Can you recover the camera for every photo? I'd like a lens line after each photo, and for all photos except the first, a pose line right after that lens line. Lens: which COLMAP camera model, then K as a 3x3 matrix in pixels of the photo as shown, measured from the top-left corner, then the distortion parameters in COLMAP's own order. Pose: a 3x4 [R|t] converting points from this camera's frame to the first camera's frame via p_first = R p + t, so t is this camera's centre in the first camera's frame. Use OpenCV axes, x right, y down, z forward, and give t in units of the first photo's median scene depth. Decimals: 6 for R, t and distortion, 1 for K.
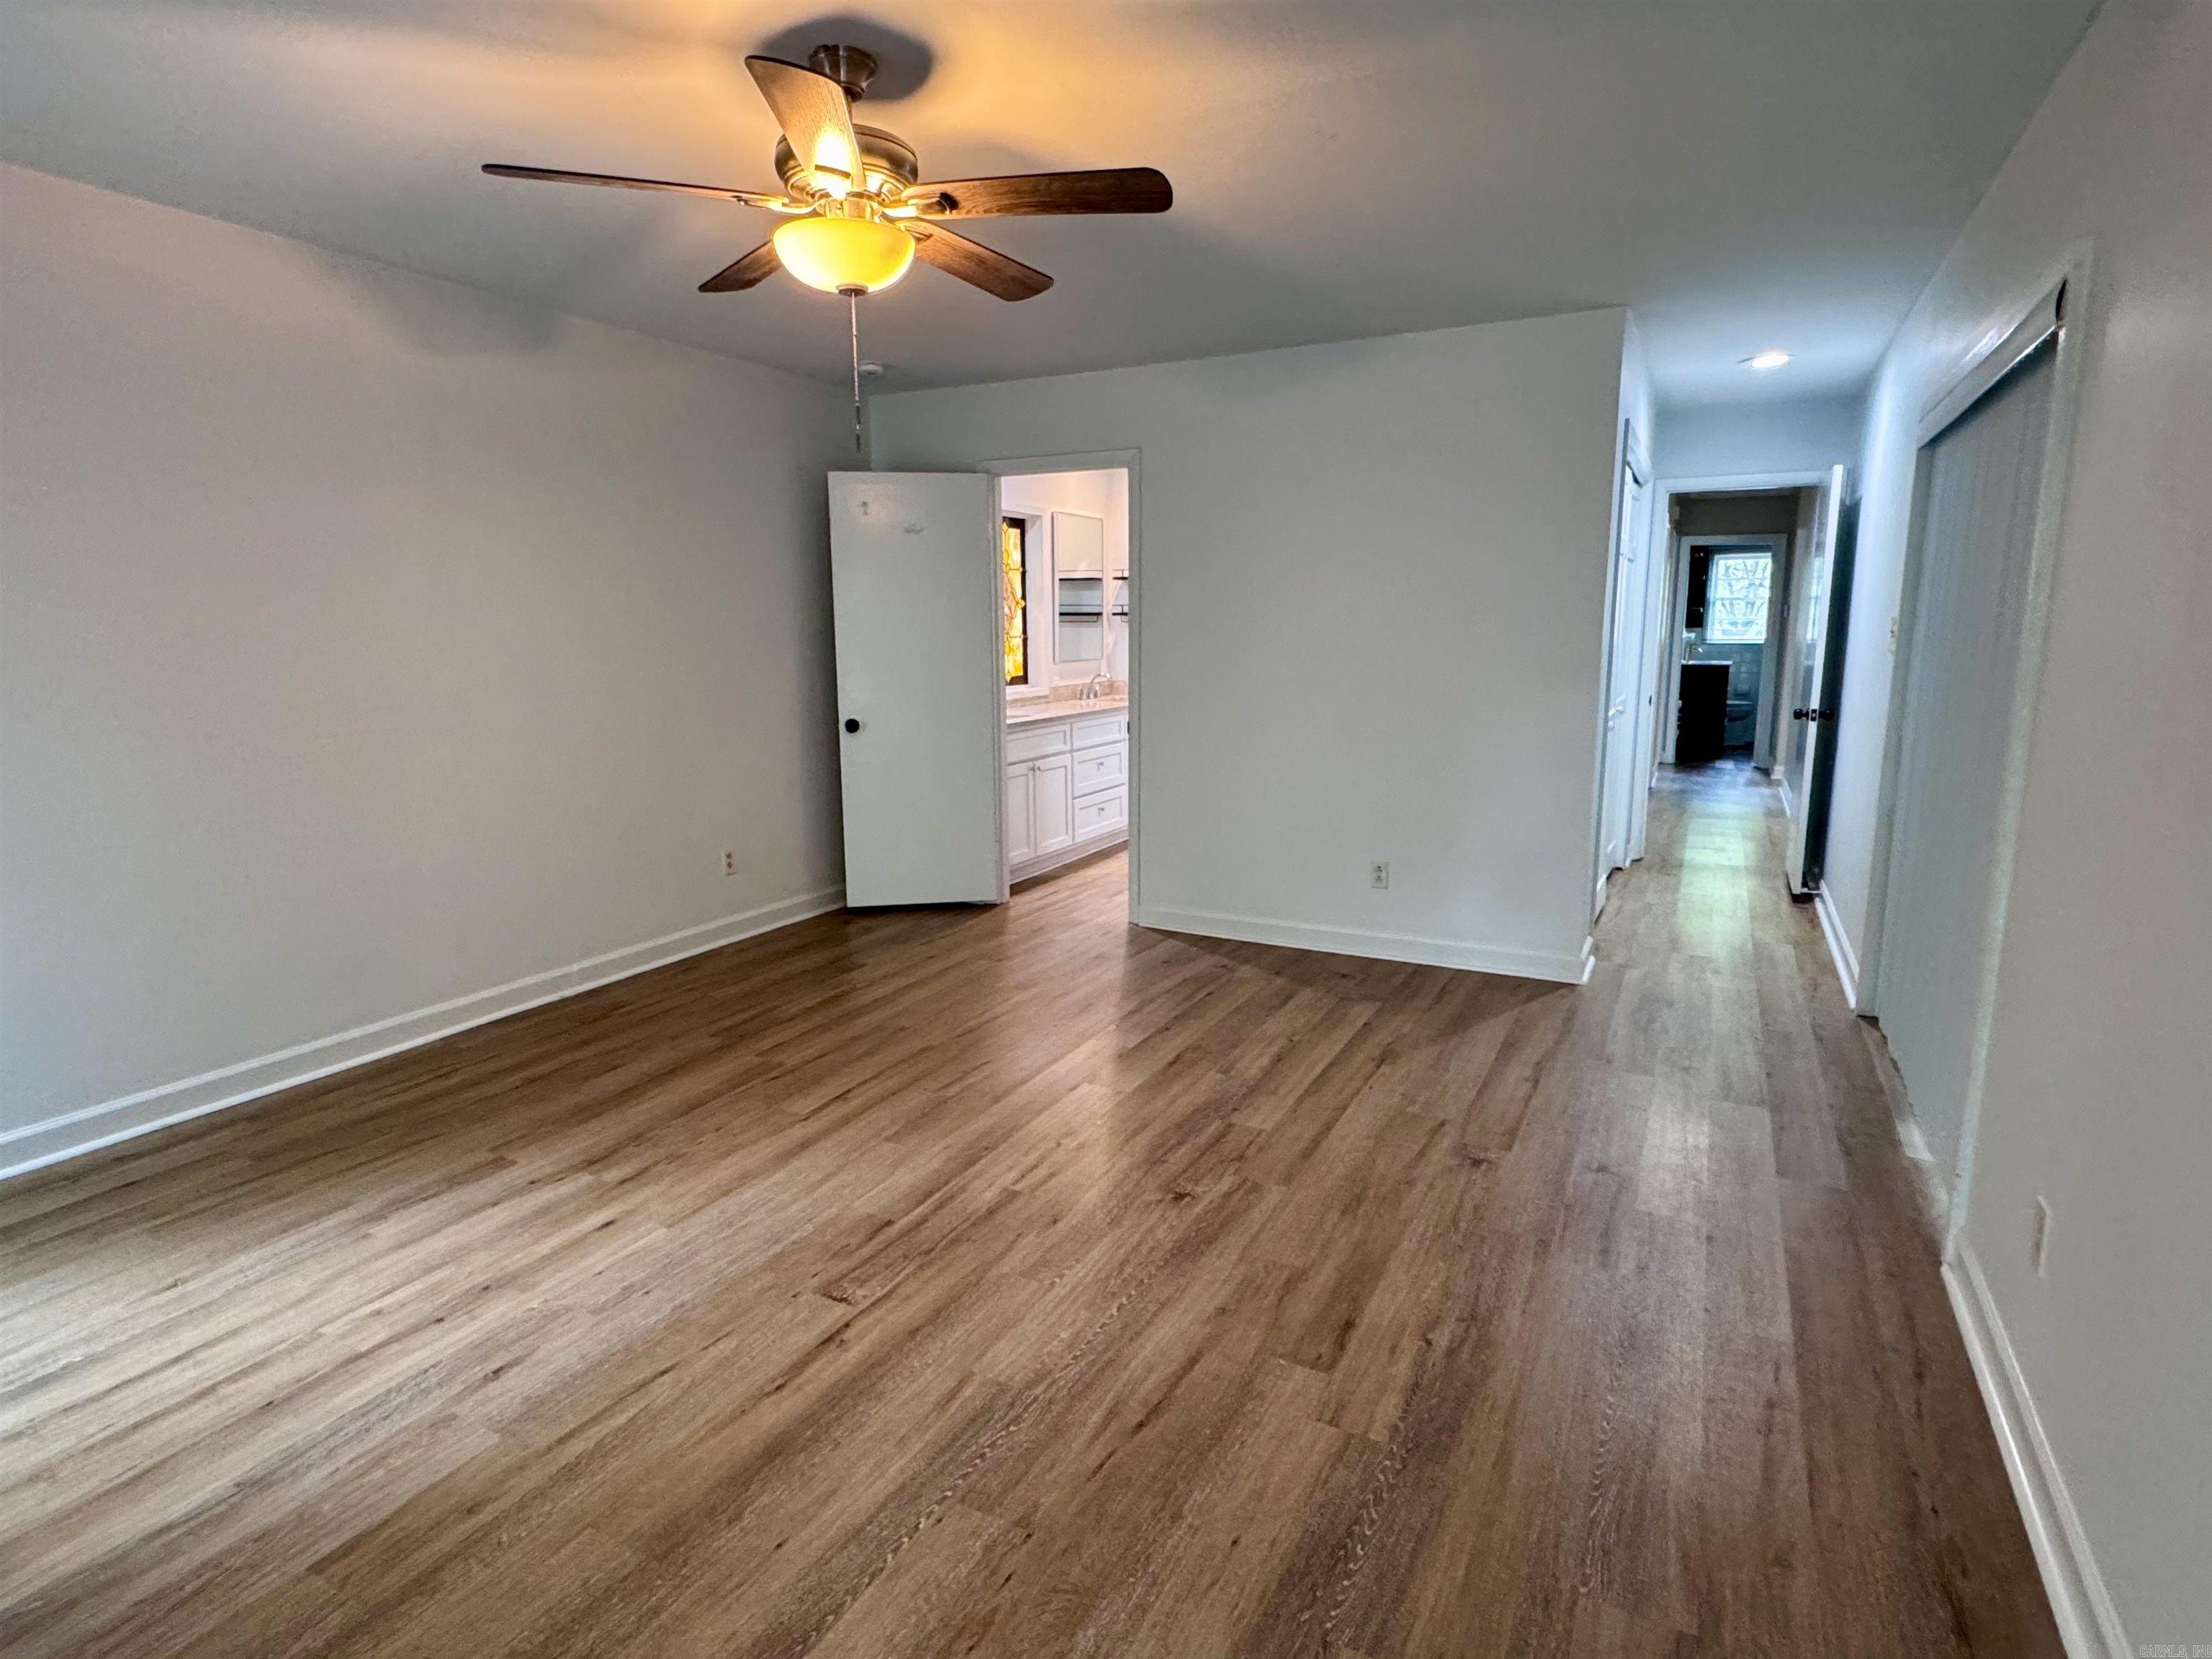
lens RADIAL K [[1175.3, 0, 1099.3], [0, 1175.3, 820.4], [0, 0, 1]] dist [-0.003140, -0.001334]
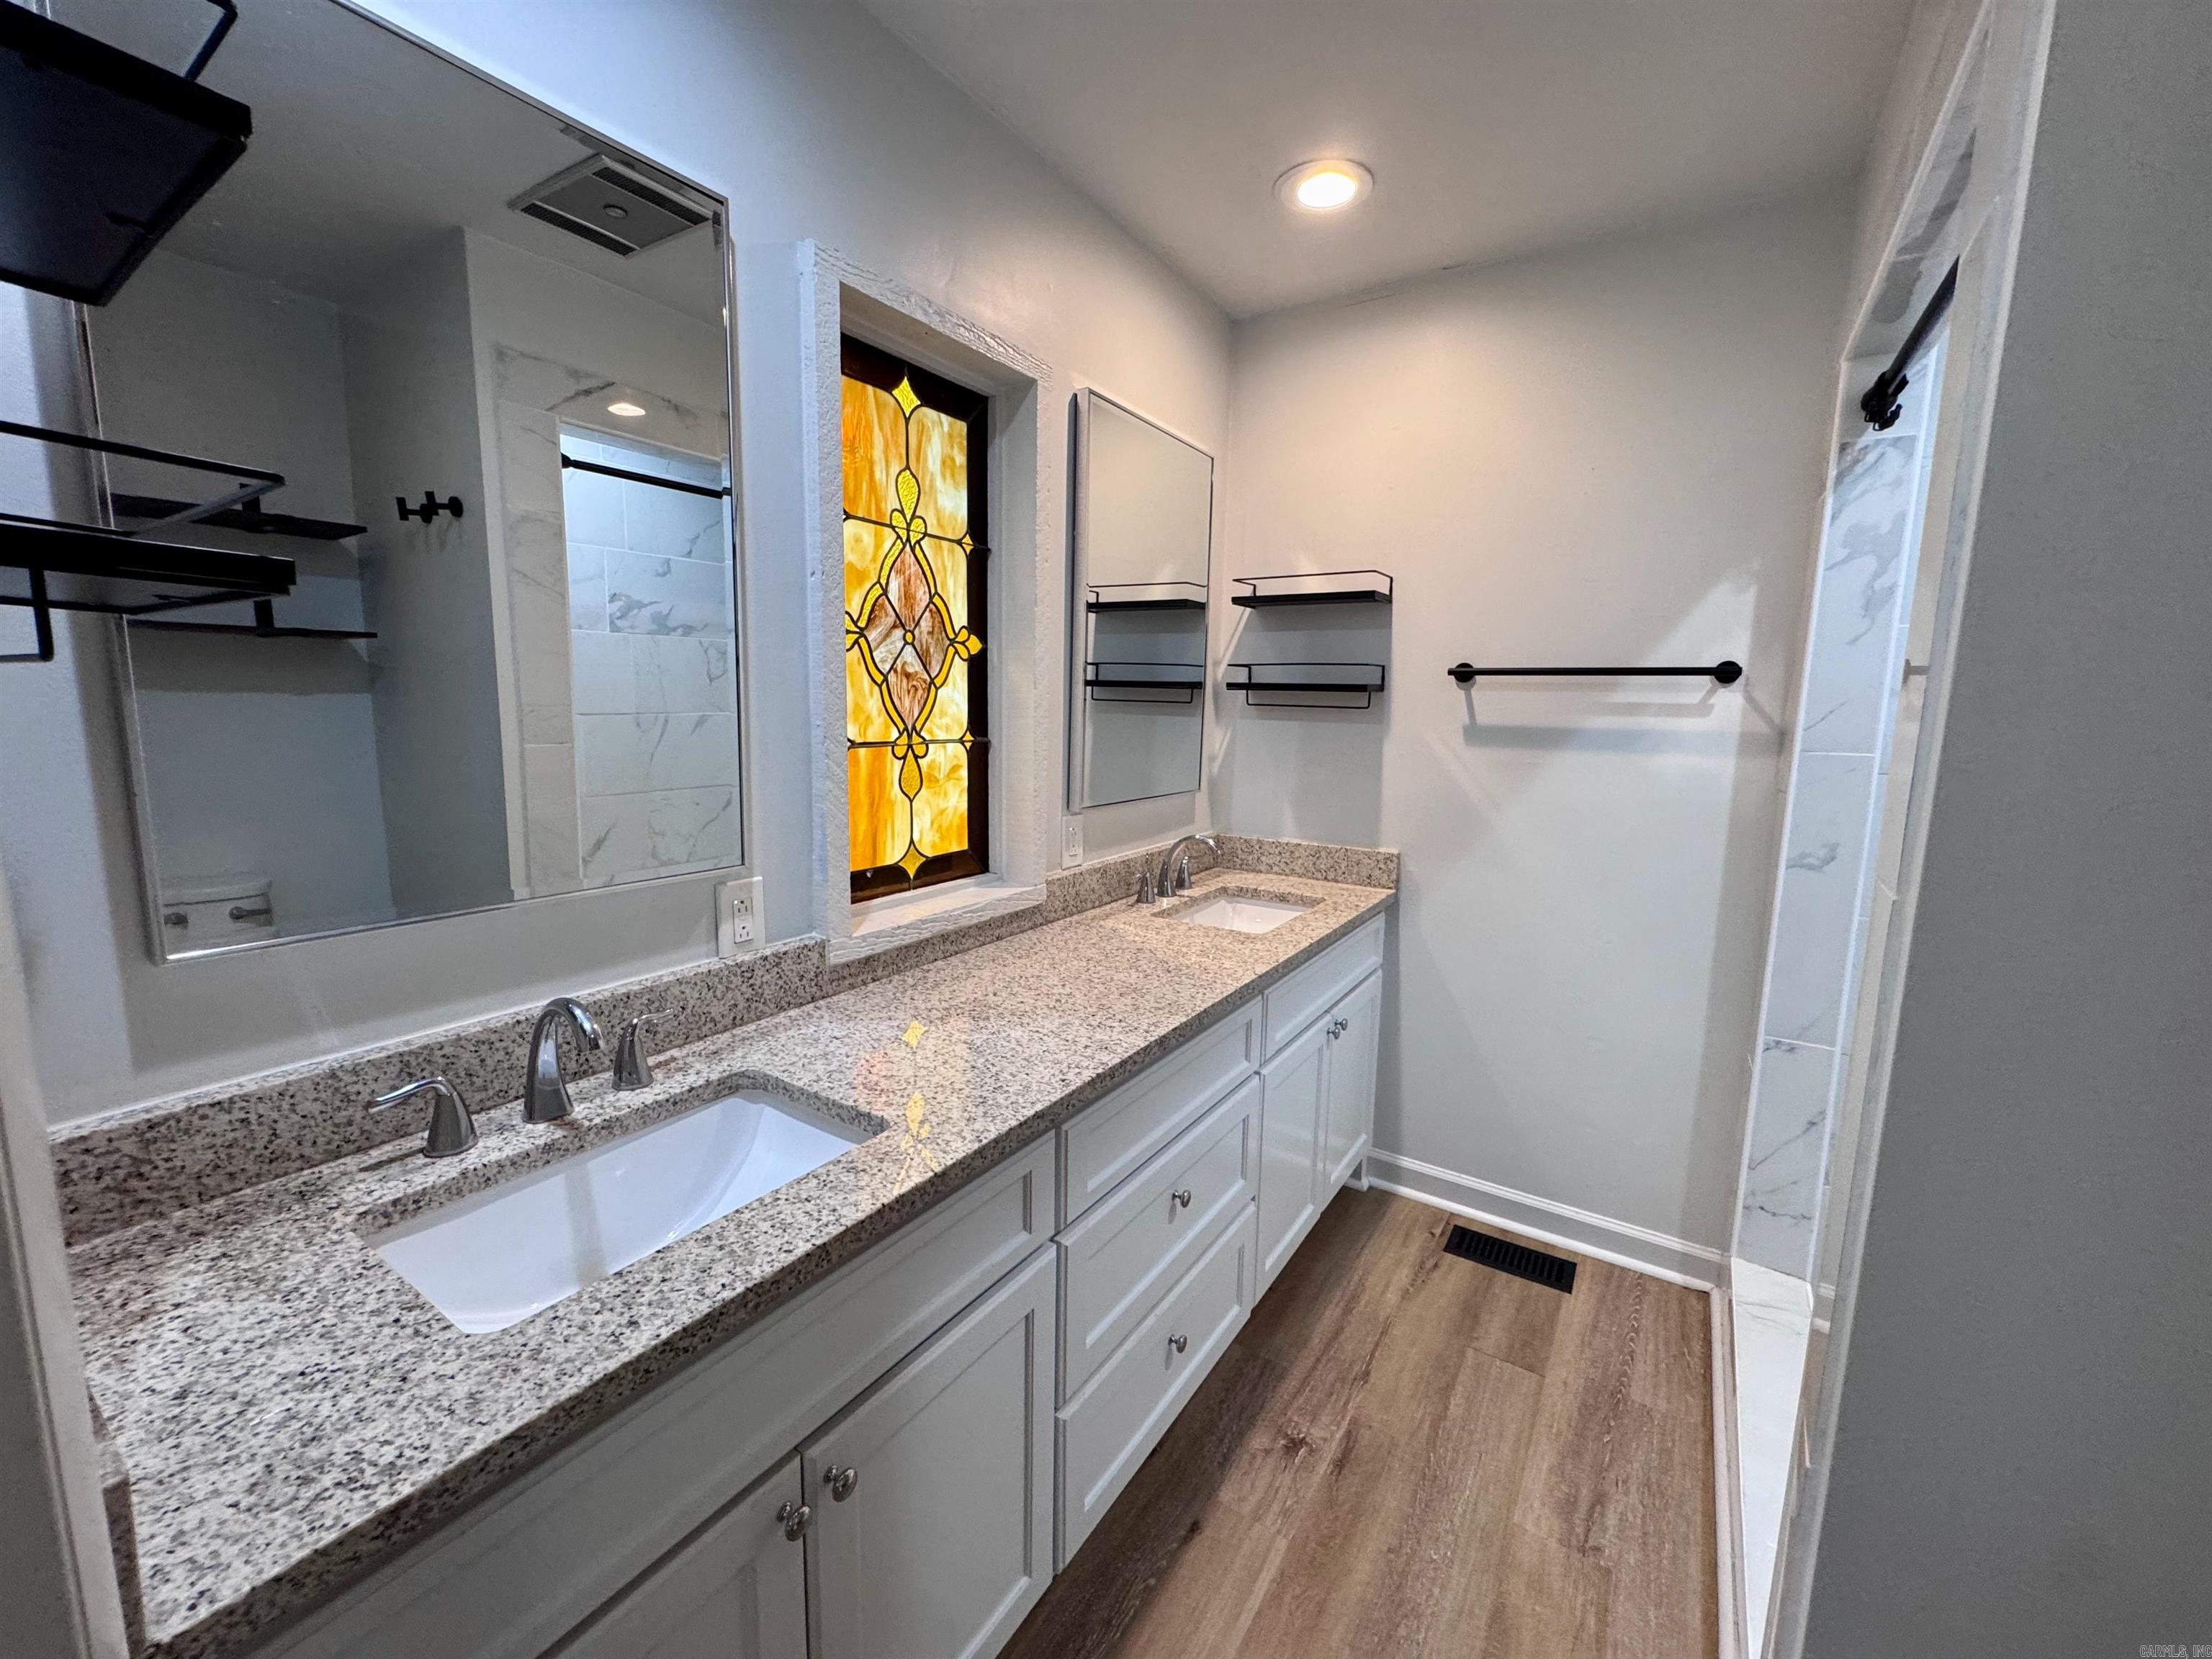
lens RADIAL K [[886.4, 0, 1114.9], [0, 886.4, 839.2], [0, 0, 1]] dist [0.001444, 0.000015]
pose [[0.994603, 0.020107, -0.101790, 0.001800], [-0.024161, 0.998957, -0.038745, -0.050200], [0.100905, 0.040995, 0.994051, 0.317930]]
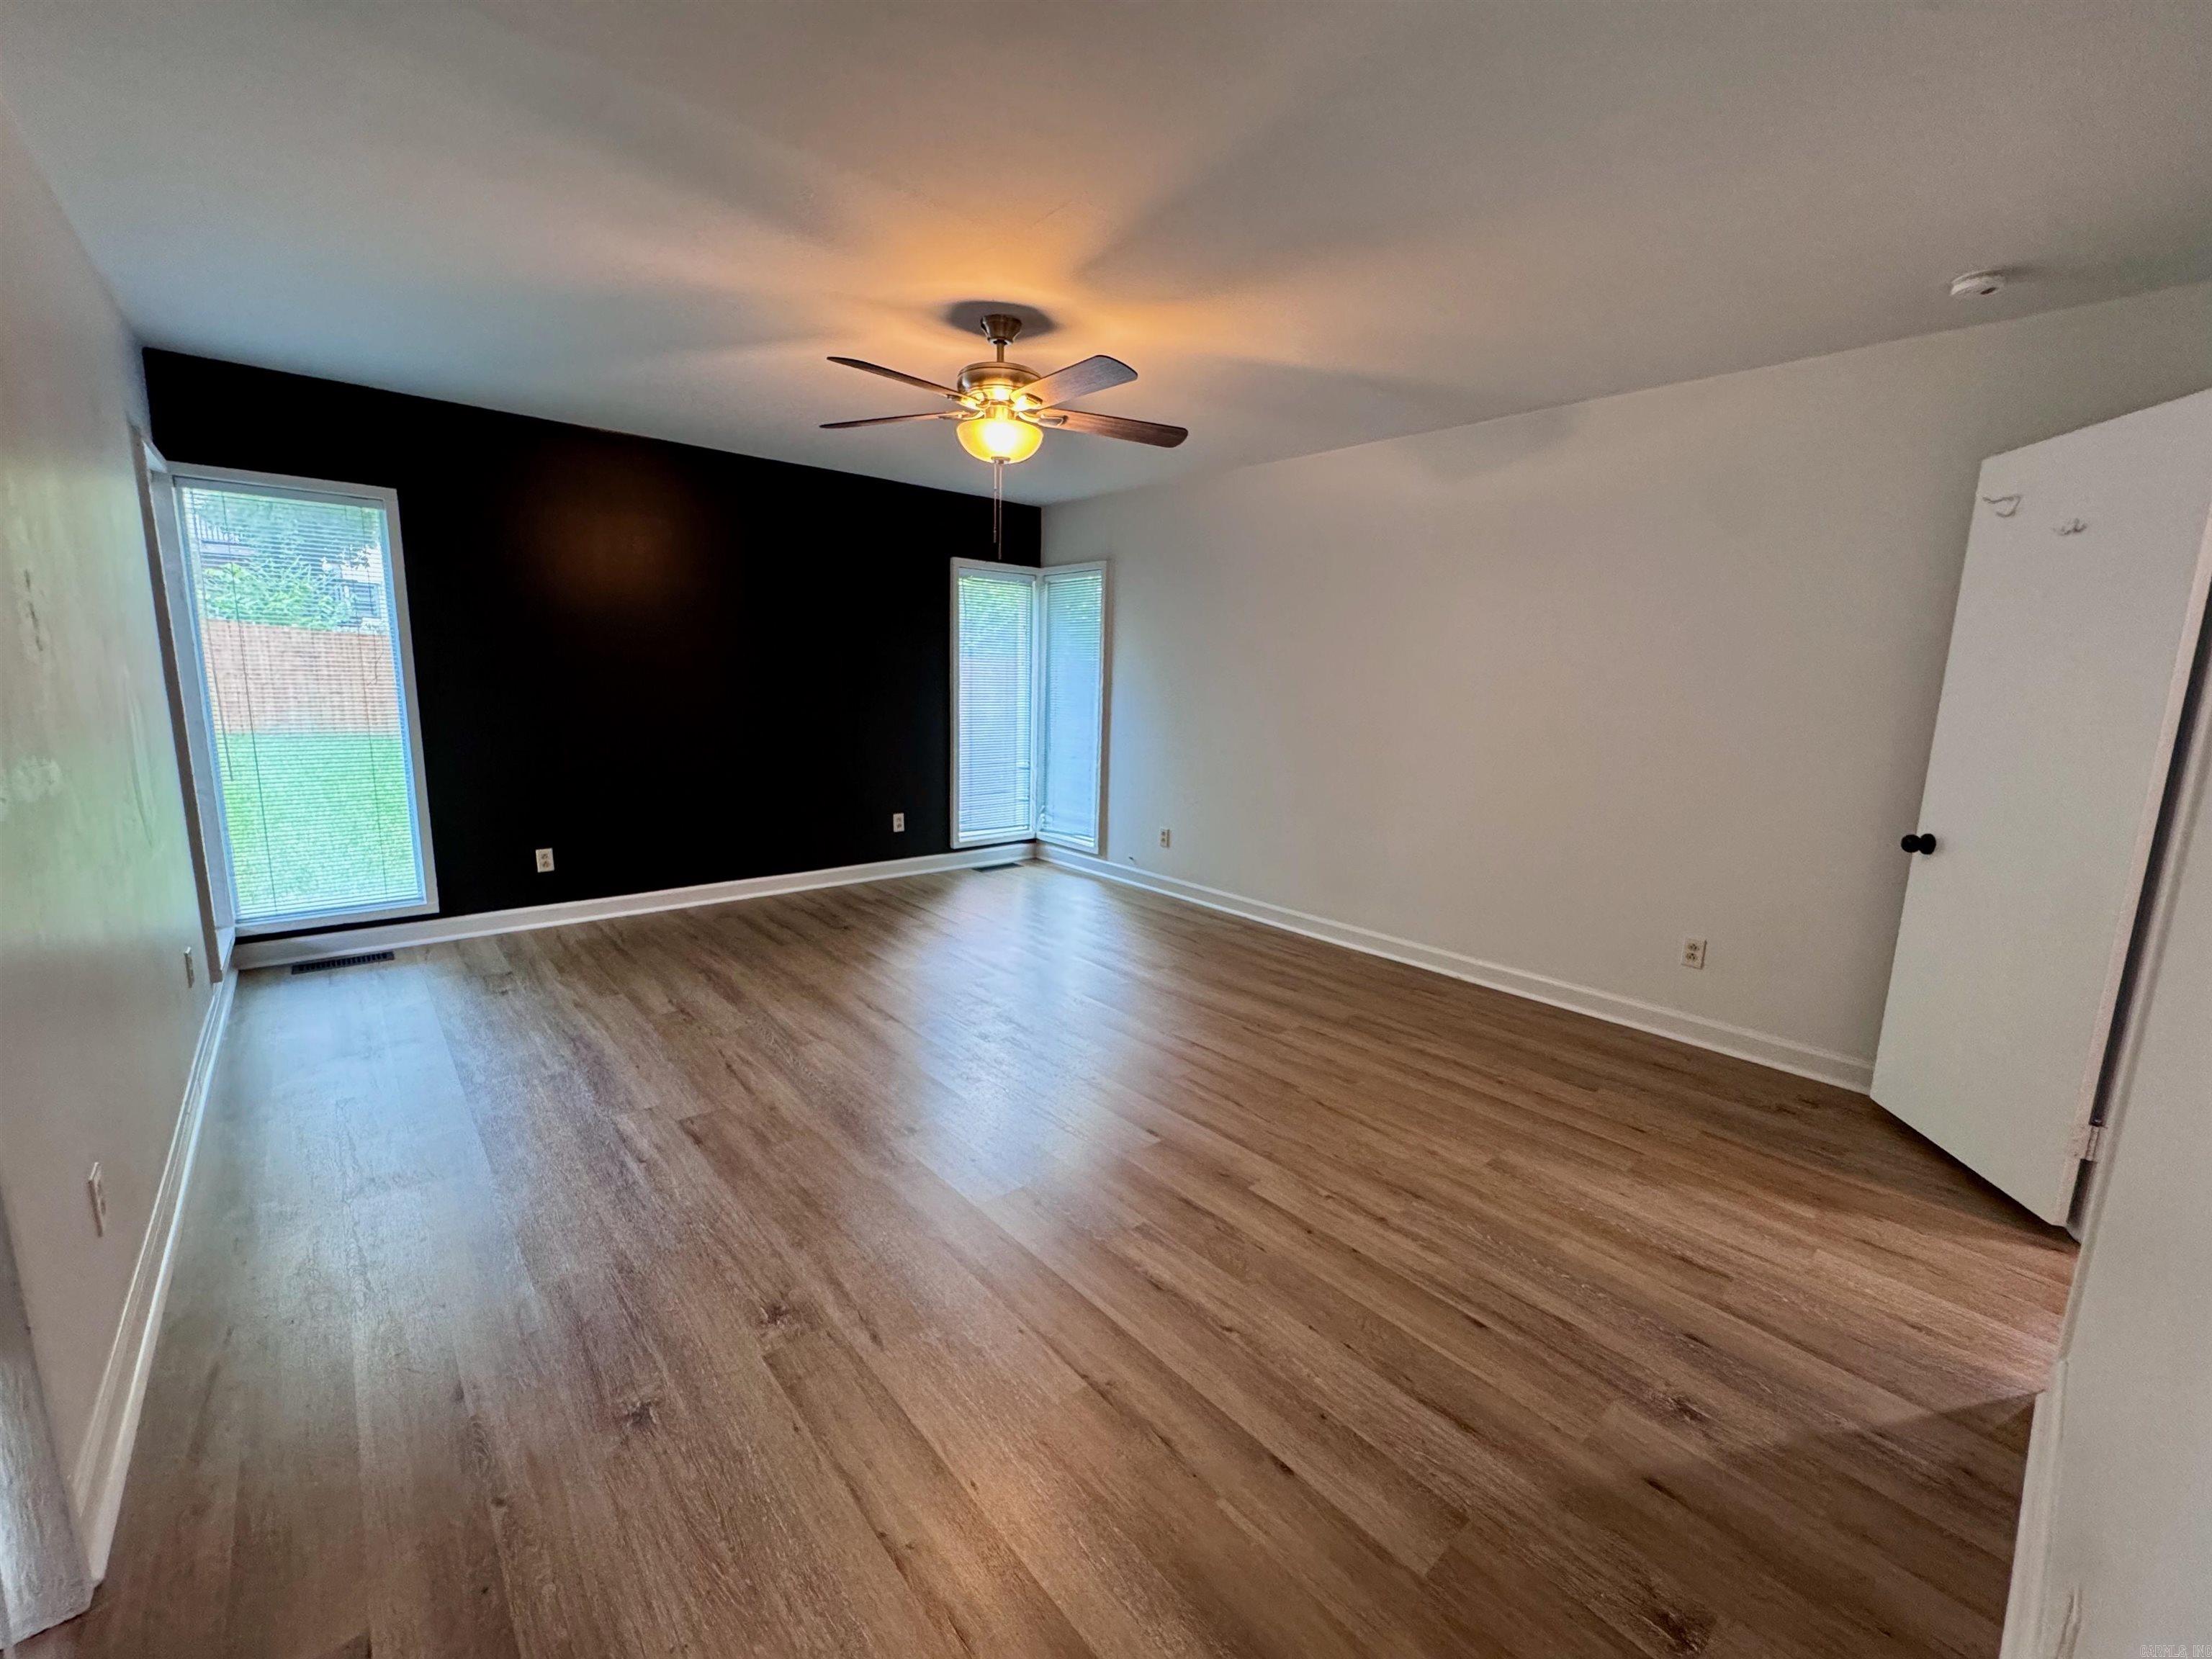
lens RADIAL K [[886.4, 0, 1102.1], [0, 886.4, 828.3], [0, 0, 1]] dist [0.001444, 0.000015]
pose [[-0.359788, 0.156324, -0.919845, 0.661690], [-0.179054, 0.955973, 0.232499, -0.193704], [0.915692, 0.248353, -0.315957, 1.150449]]
